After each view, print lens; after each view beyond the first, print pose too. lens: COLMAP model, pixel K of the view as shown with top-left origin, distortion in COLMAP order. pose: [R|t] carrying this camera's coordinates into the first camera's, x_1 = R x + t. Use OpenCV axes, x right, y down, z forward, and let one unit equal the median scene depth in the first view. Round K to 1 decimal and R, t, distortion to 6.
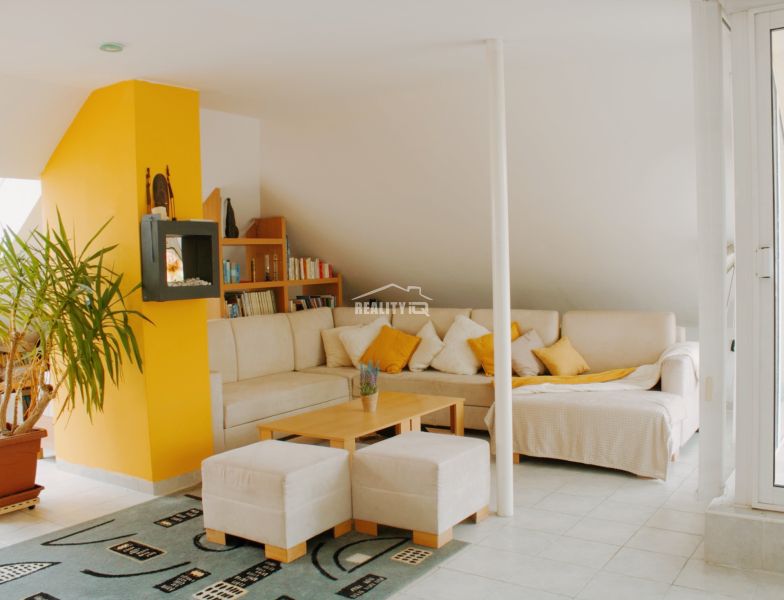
lens RADIAL K [[728.1, 0, 392.7], [0, 728.1, 299.2], [0, 0, 1]] dist [-0.098605, 0.000000]
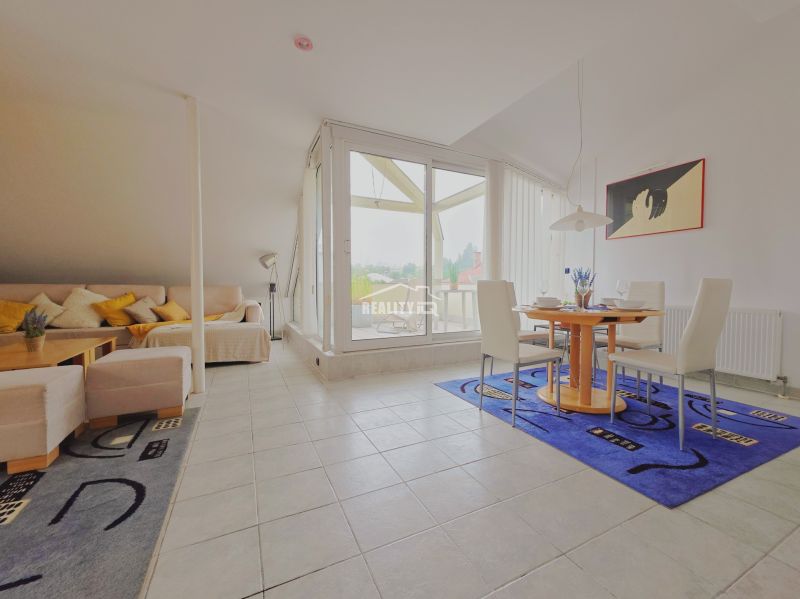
lens RADIAL K [[331.1, 0, 406.1], [0, 331.1, 297.0], [0, 0, 1]] dist [-0.002355, -0.000215]
pose [[0.473566, 0.005280, 0.880742, -0.212503], [0.023589, 0.999547, -0.018675, 0.083130], [-0.880442, 0.029620, 0.473228, 0.172924]]
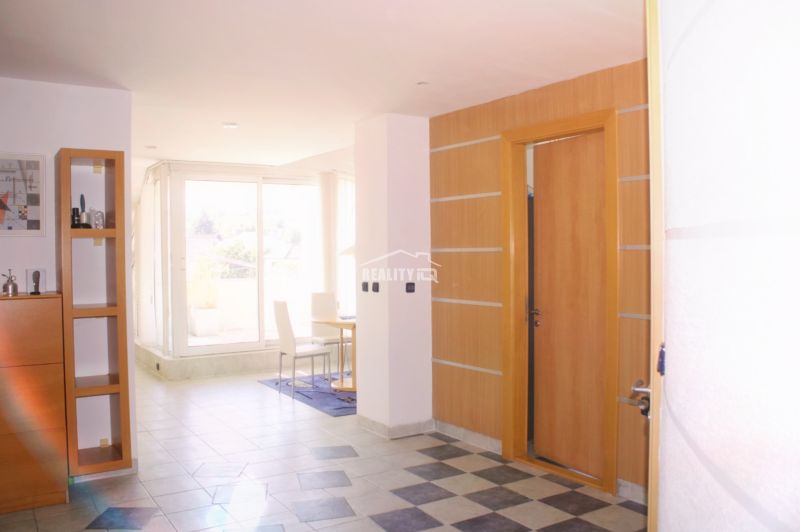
lens RADIAL K [[654.6, 0, 400.3], [0, 654.6, 265.3], [0, 0, 1]] dist [-0.108578, -0.006275]
pose [[0.376358, 0.016075, 0.926335, -0.845675], [0.041252, 0.998567, -0.034089, 0.040944], [-0.925555, 0.051043, 0.375156, -0.408140]]
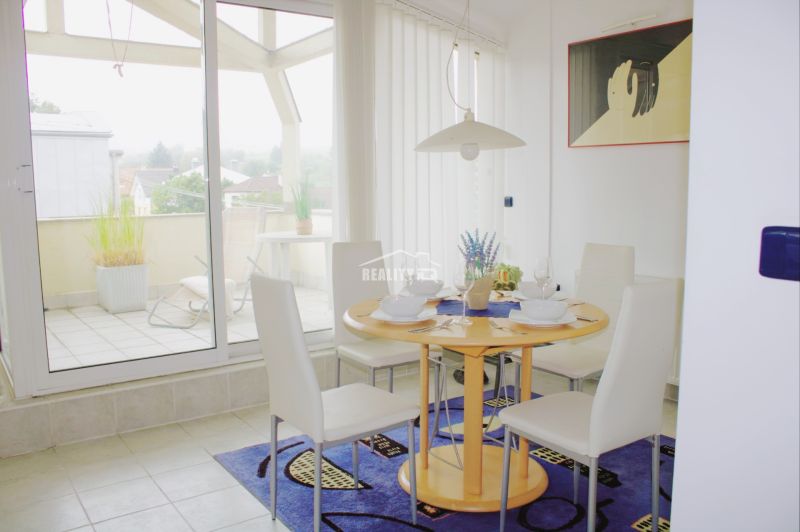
lens RADIAL K [[654.6, 0, 400.4], [0, 654.6, 269.4], [0, 0, 1]] dist [-0.108578, -0.006275]
pose [[0.318661, -0.094208, 0.943176, -0.139663], [0.041643, 0.995479, 0.085363, 0.018460], [-0.946954, 0.012075, 0.321143, 0.066404]]
